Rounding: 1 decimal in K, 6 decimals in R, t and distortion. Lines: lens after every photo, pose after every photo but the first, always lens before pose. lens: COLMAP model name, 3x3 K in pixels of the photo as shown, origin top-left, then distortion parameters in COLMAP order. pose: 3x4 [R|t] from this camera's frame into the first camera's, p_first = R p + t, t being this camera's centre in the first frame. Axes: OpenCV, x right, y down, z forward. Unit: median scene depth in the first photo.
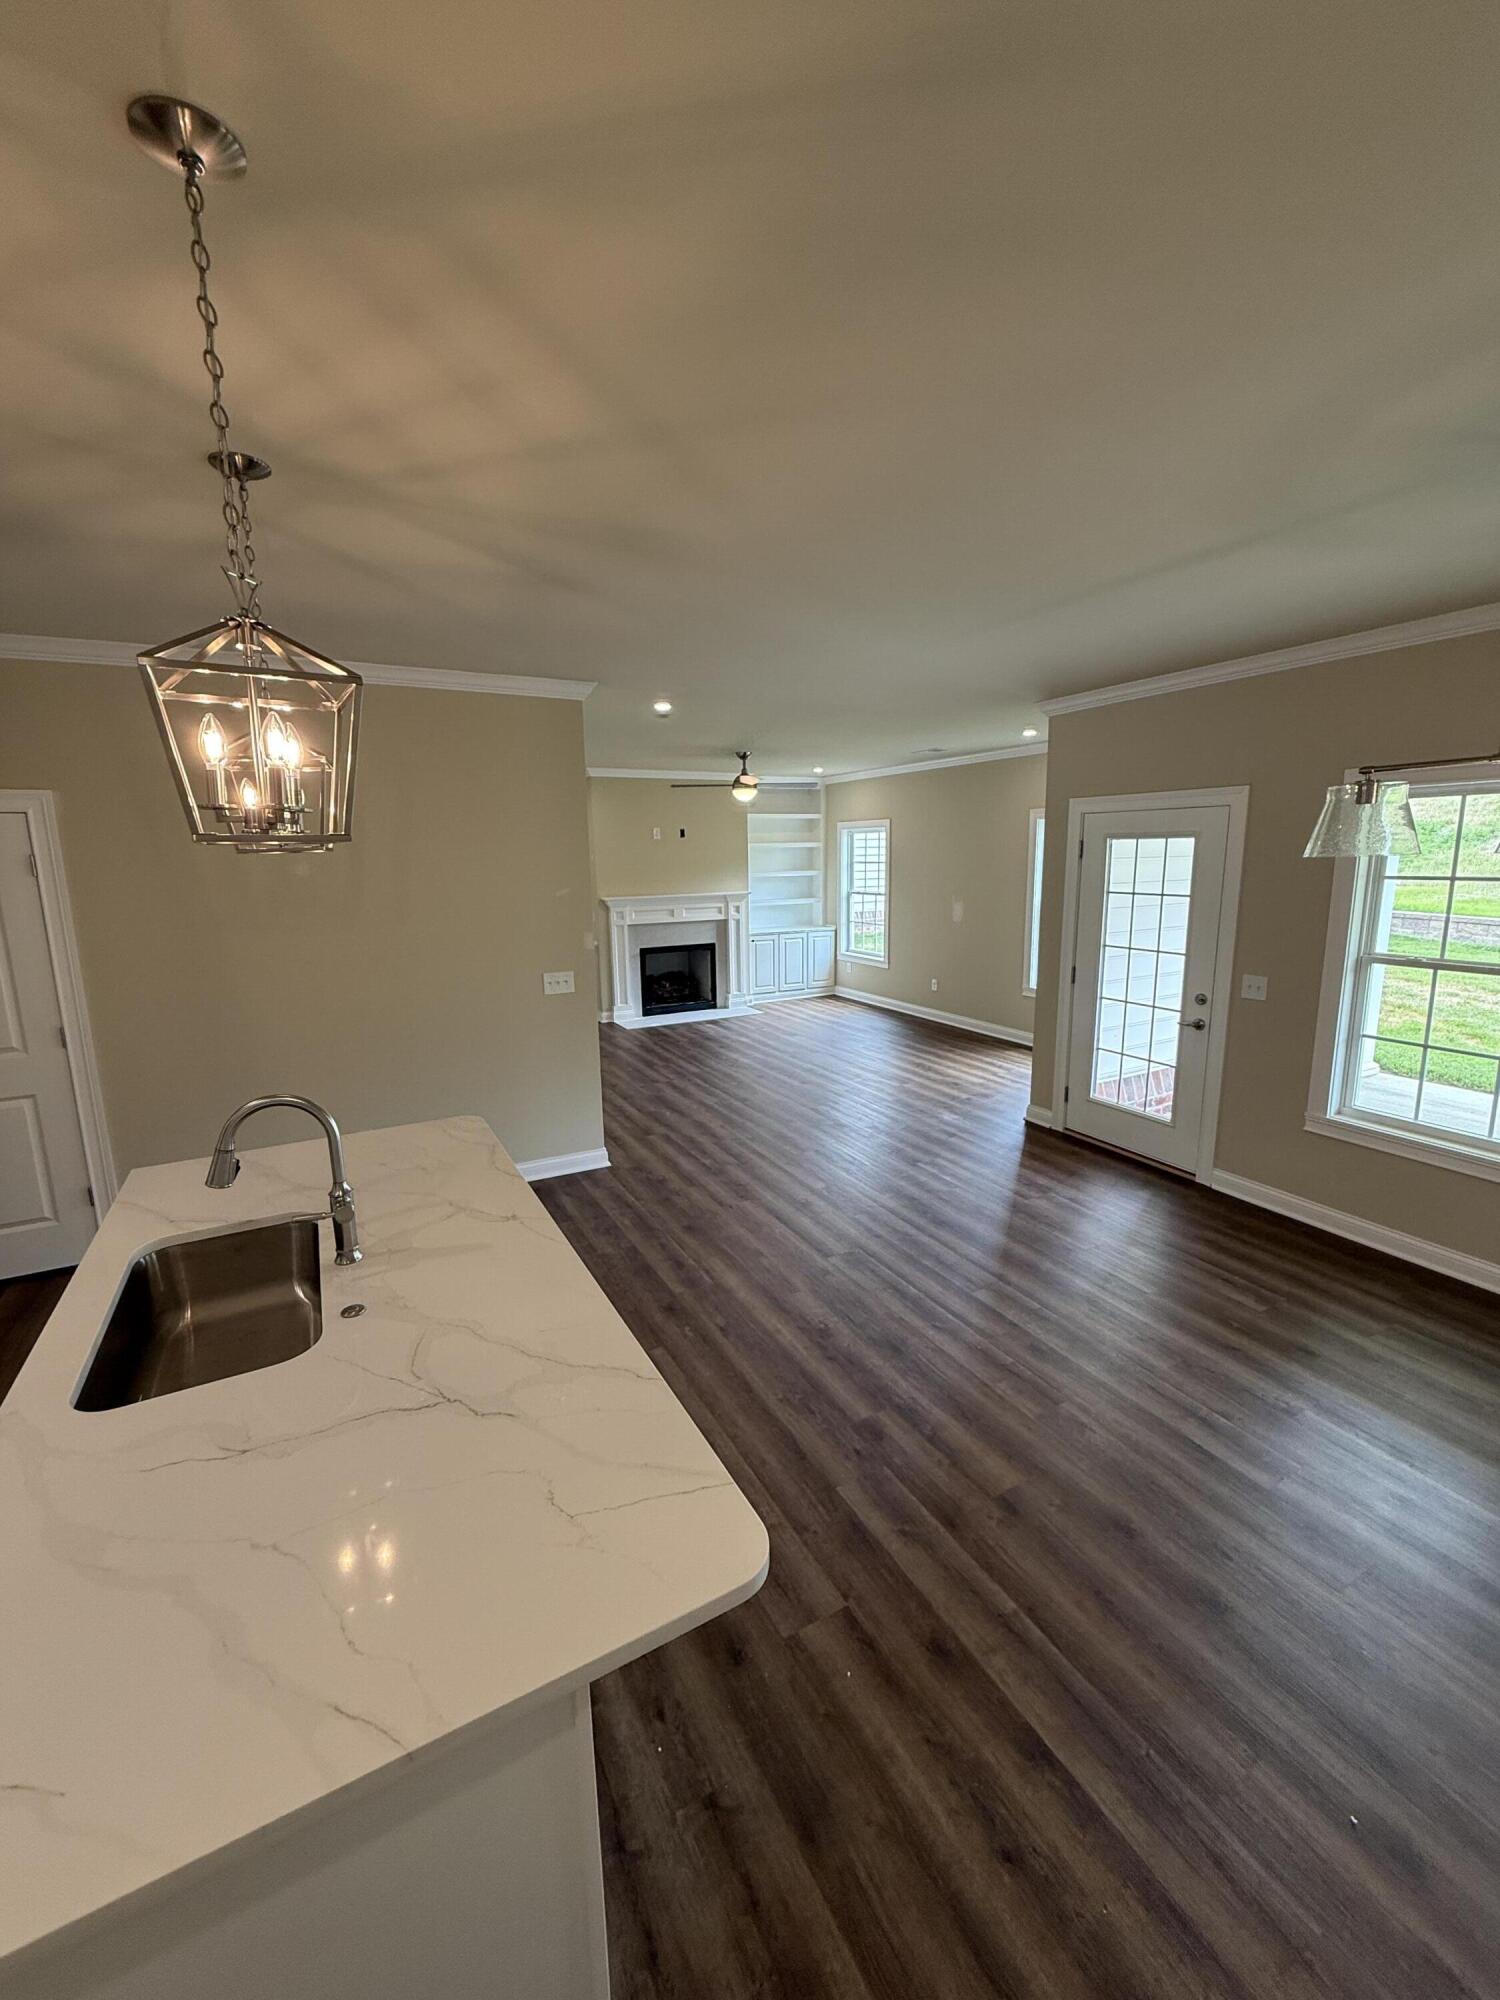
lens RADIAL K [[806.0, 0, 739.0], [0, 806.0, 996.4], [0, 0, 1]] dist [-0.000697, 0.000016]
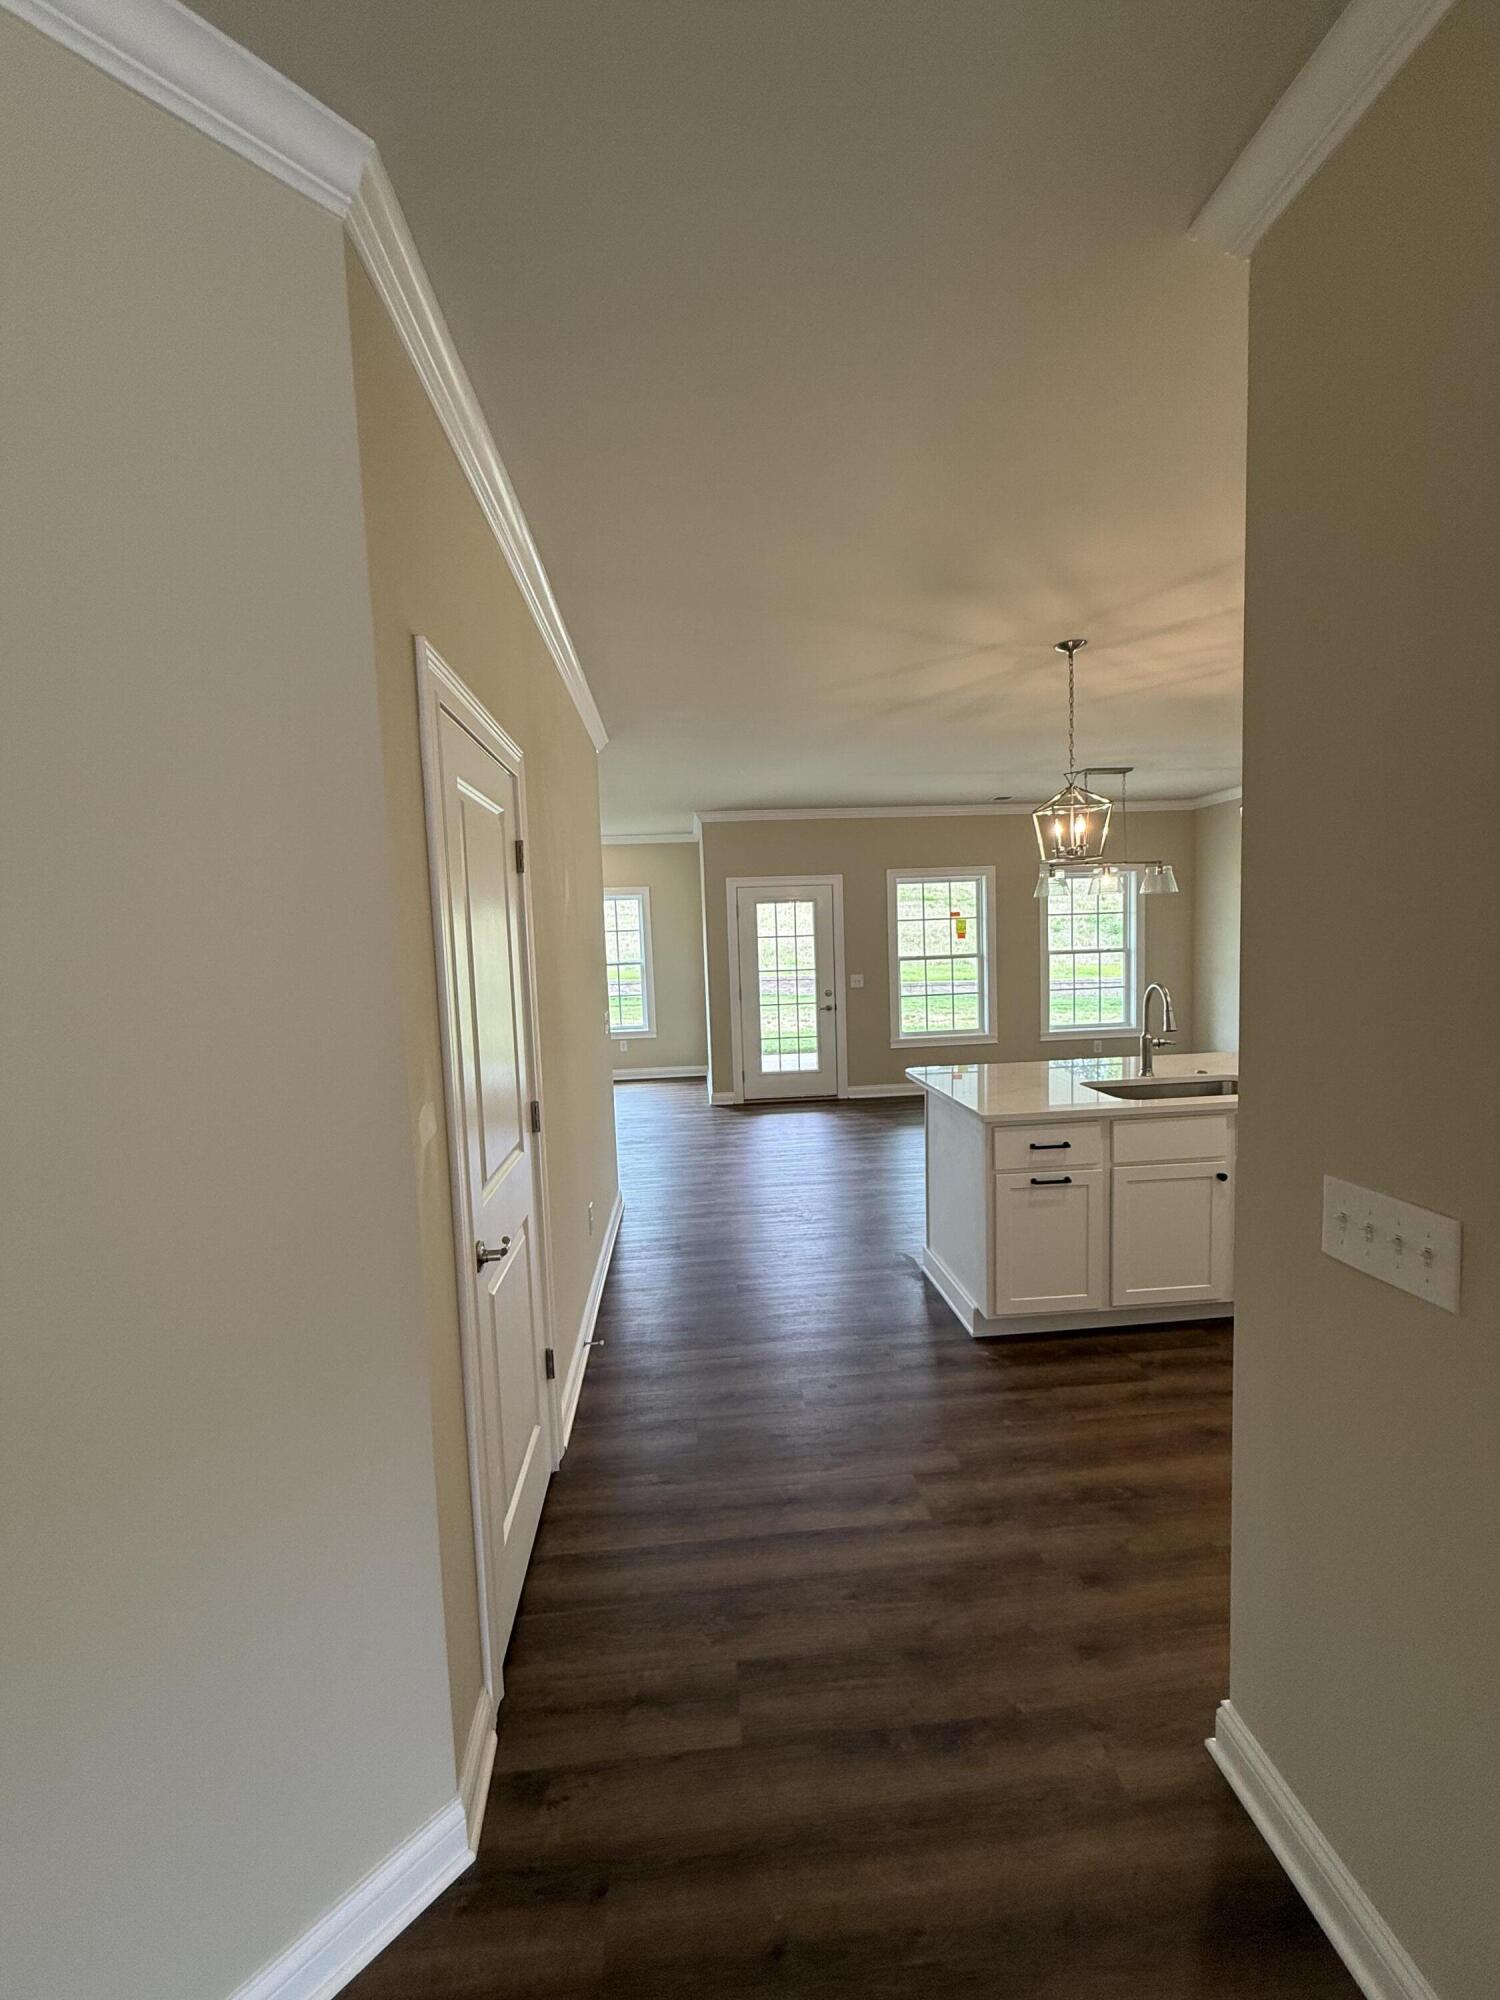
lens RADIAL K [[806.0, 0, 740.5], [0, 806.0, 1001.1], [0, 0, 1]] dist [-0.000697, 0.000016]
pose [[0.407578, -0.076892, 0.909927, -1.085012], [0.190587, 0.981667, -0.002415, -0.011309], [-0.893060, 0.174405, 0.414760, 0.440718]]
